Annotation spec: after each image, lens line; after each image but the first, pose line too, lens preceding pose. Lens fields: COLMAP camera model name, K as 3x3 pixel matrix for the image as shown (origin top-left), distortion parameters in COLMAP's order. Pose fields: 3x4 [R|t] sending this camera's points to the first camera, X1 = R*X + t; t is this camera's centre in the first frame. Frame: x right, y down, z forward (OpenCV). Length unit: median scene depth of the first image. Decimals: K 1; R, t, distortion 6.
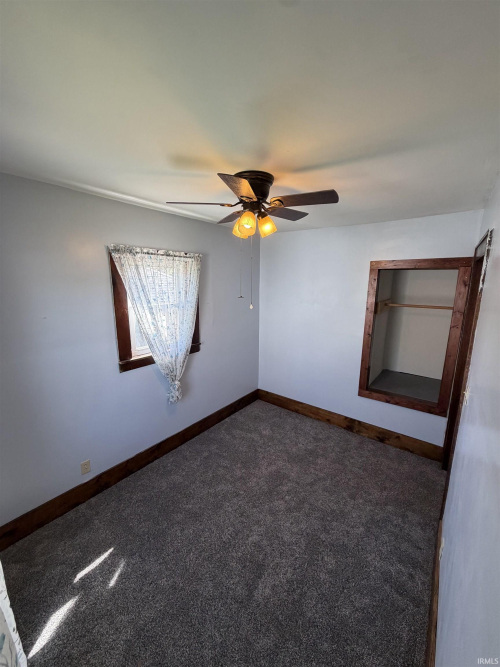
lens RADIAL K [[265.0, 0, 251.0], [0, 265.0, 332.0], [0, 0, 1]] dist [0.000549, 0.000045]
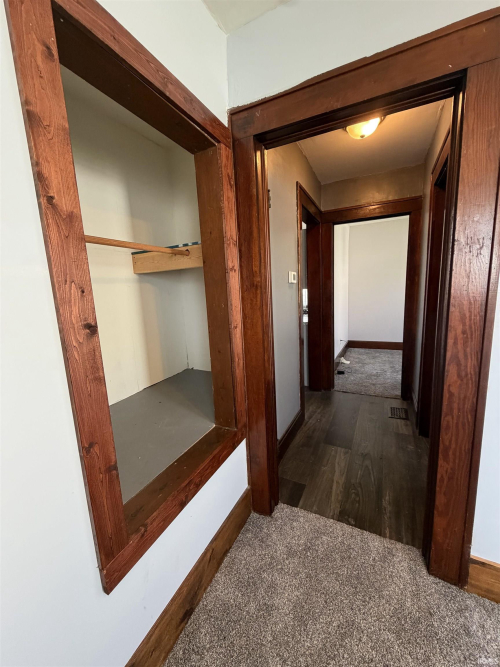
lens RADIAL K [[265.0, 0, 251.0], [0, 265.0, 332.0], [0, 0, 1]] dist [0.000549, 0.000045]
pose [[-0.188222, -0.166725, 0.967872, 0.228659], [0.229564, 0.950718, 0.208413, -0.000997], [-0.954920, 0.261416, -0.140671, 1.008768]]
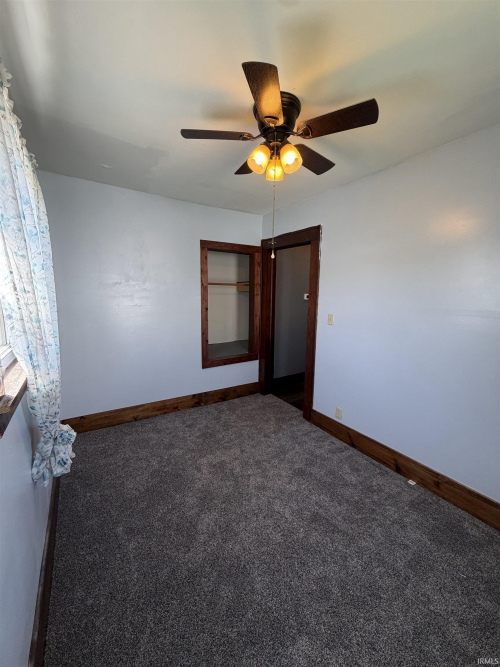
lens RADIAL K [[265.0, 0, 251.0], [0, 265.0, 332.0], [0, 0, 1]] dist [0.000549, 0.000045]
pose [[0.343157, -0.147464, 0.927630, -0.570451], [0.168967, 0.981180, 0.093471, 0.038057], [-0.923955, 0.124663, 0.361615, 0.503713]]
